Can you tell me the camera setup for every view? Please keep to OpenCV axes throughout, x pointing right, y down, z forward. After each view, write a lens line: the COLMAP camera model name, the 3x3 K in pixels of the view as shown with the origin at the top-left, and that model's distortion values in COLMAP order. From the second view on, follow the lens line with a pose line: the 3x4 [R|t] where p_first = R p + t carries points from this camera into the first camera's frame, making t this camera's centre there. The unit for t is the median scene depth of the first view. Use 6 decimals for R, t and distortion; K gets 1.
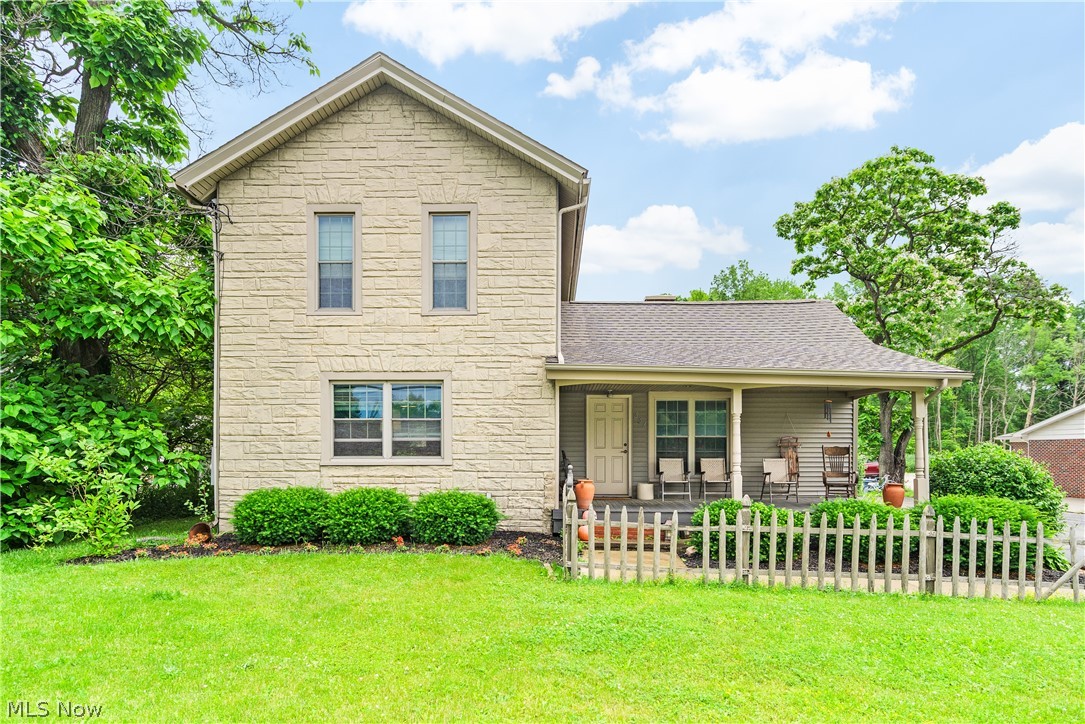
lens RADIAL K [[621.9, 0, 510.1], [0, 621.9, 447.1], [0, 0, 1]] dist [0.000585, 0.000652]
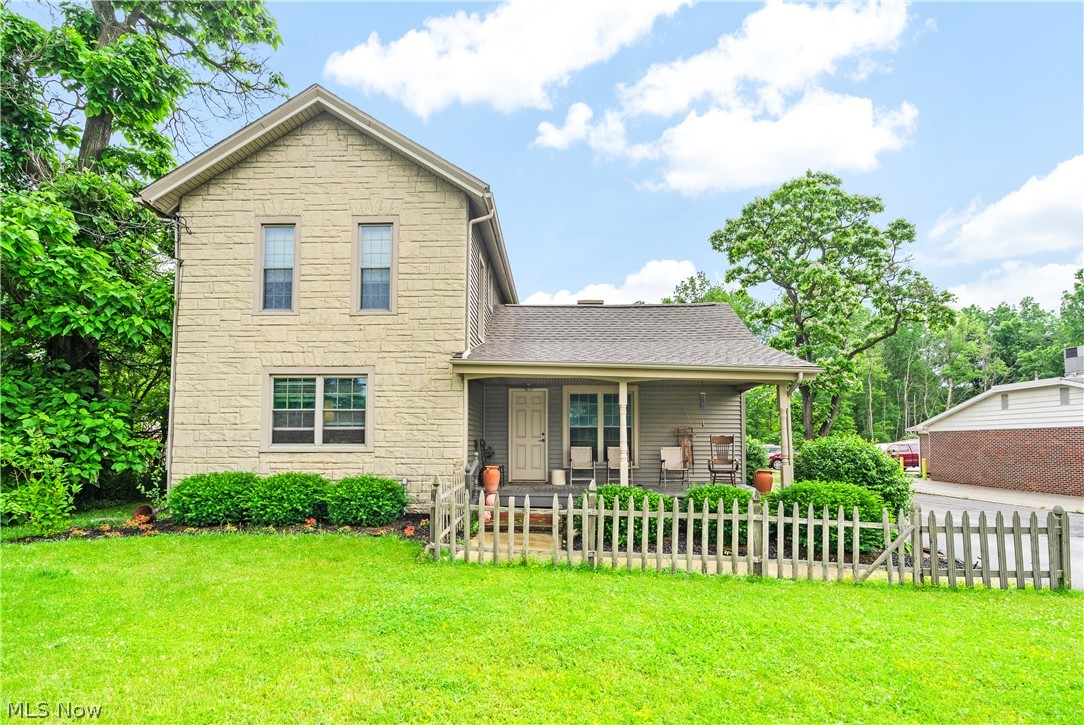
lens RADIAL K [[551.0, 0, 540.9], [0, 551.0, 408.2], [0, 0, 1]] dist [-0.002185, 0.000707]
pose [[0.999993, 0.003110, -0.001860, 0.197694], [-0.003207, 0.998478, -0.055050, 0.004456], [0.001686, 0.055056, 0.998482, 0.038000]]
